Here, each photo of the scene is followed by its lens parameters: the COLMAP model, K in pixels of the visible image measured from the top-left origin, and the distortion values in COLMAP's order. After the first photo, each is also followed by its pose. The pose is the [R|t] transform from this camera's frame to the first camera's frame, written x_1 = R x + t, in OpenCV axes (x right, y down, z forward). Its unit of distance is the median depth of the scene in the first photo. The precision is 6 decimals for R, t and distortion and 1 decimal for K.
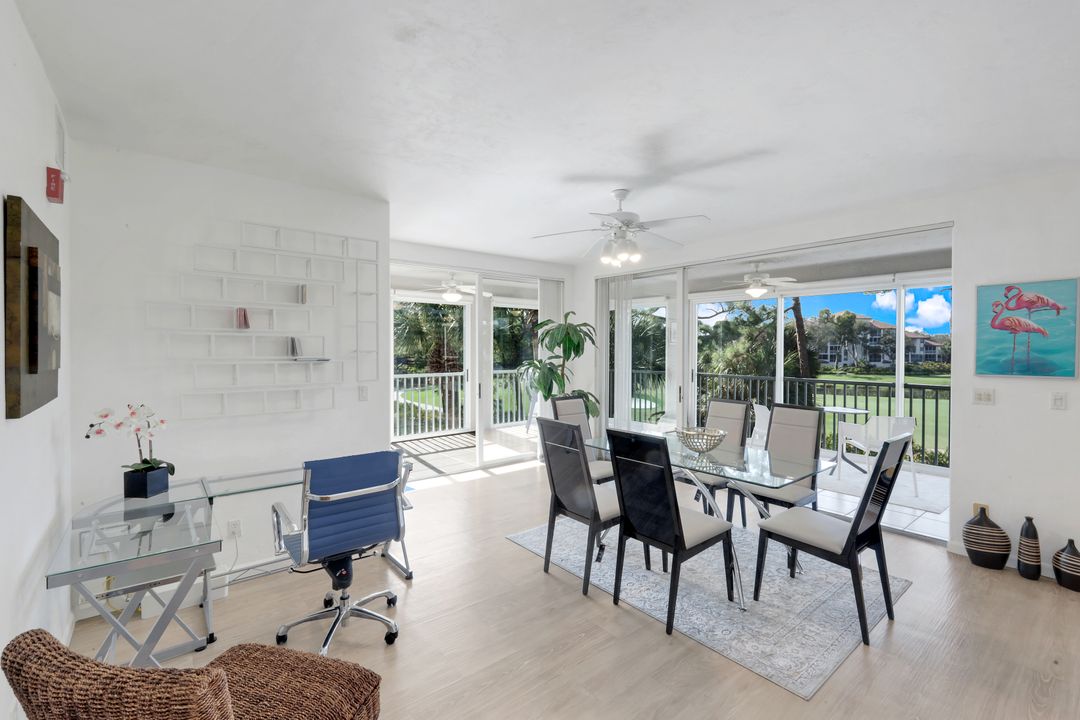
lens RADIAL K [[475.3, 0, 539.2], [0, 475.3, 357.1], [0, 0, 1]] dist [-0.000123, 0.000598]
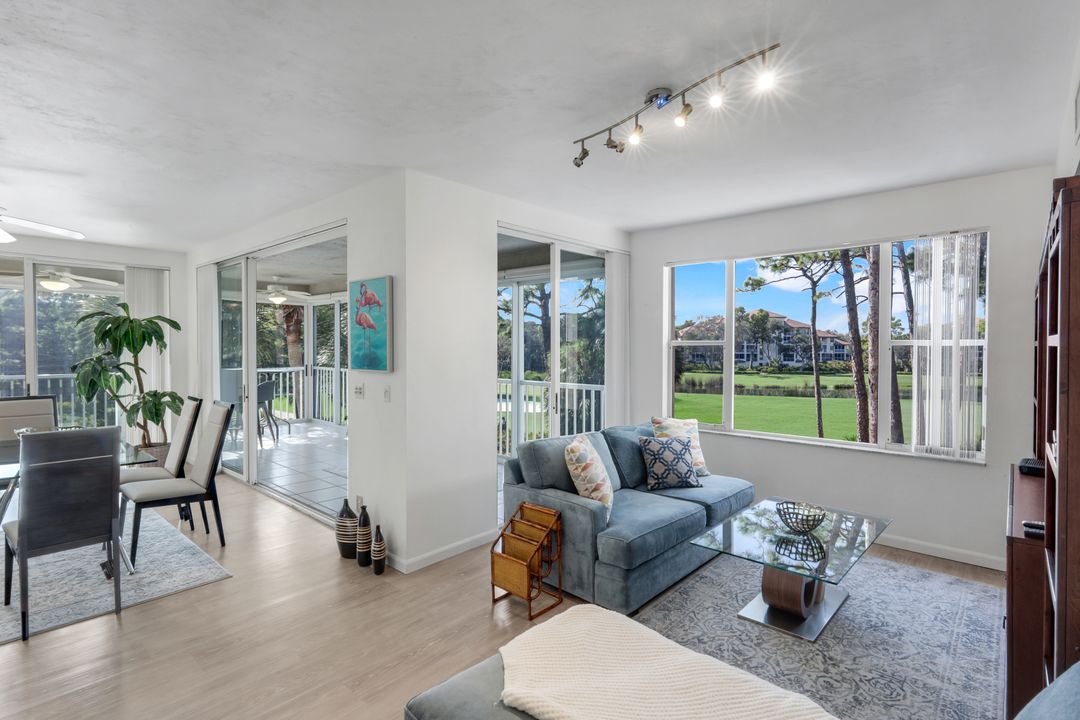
lens RADIAL K [[527.4, 0, 538.2], [0, 527.4, 354.4], [0, 0, 1]] dist [0.000443, -0.000445]
pose [[0.988542, -0.001098, 0.150945, 0.683025], [0.001823, 0.999987, -0.004665, 0.006664], [-0.150938, 0.004887, 0.988531, -0.108710]]
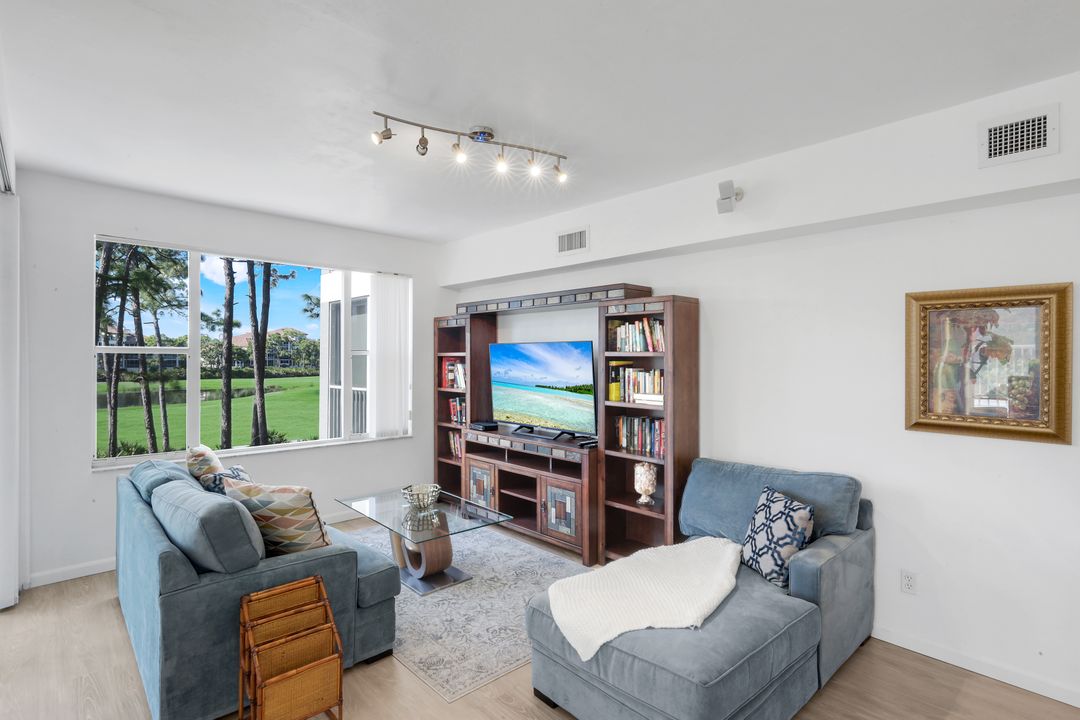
lens RADIAL K [[527.4, 0, 538.2], [0, 527.4, 354.4], [0, 0, 1]] dist [0.000443, -0.000445]
pose [[-0.076367, 0.003902, 0.997072, 0.368492], [0.017465, 0.999844, -0.002575, -0.001014], [-0.996927, 0.017218, -0.076423, 0.281456]]
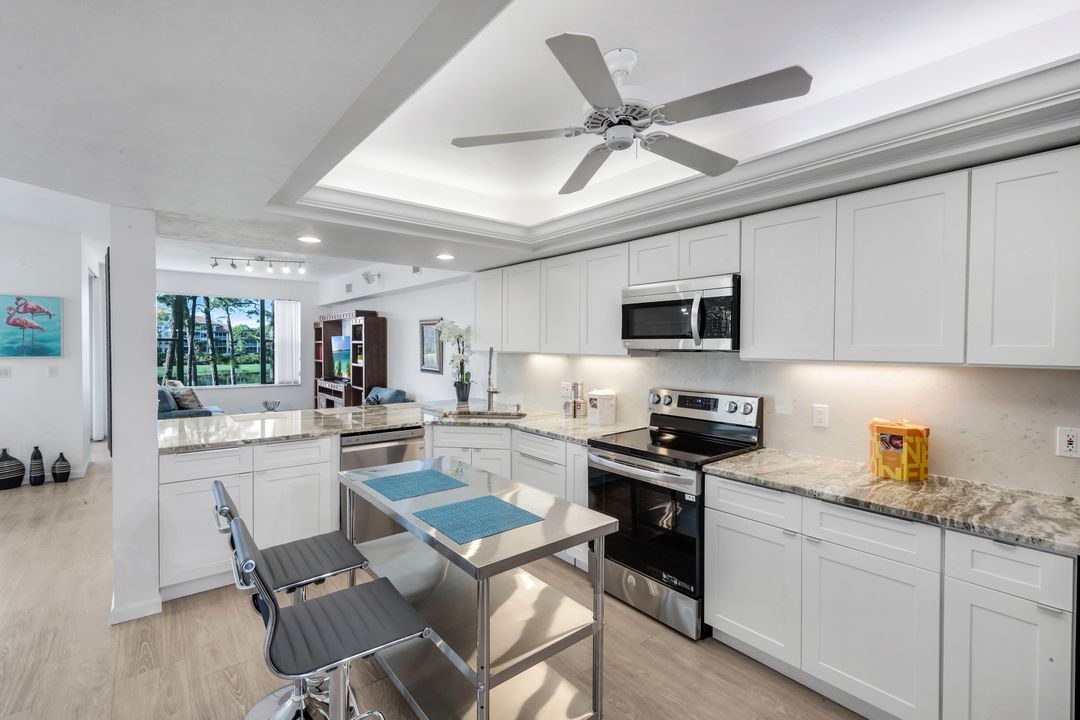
lens RADIAL K [[482.1, 0, 536.6], [0, 482.1, 353.9], [0, 0, 1]] dist [-0.001609, -0.000346]
pose [[0.004541, -0.018081, 0.999826, -0.300388], [0.012076, 0.999765, 0.018025, 0.012679], [-0.999917, 0.011992, 0.004758, -0.366033]]
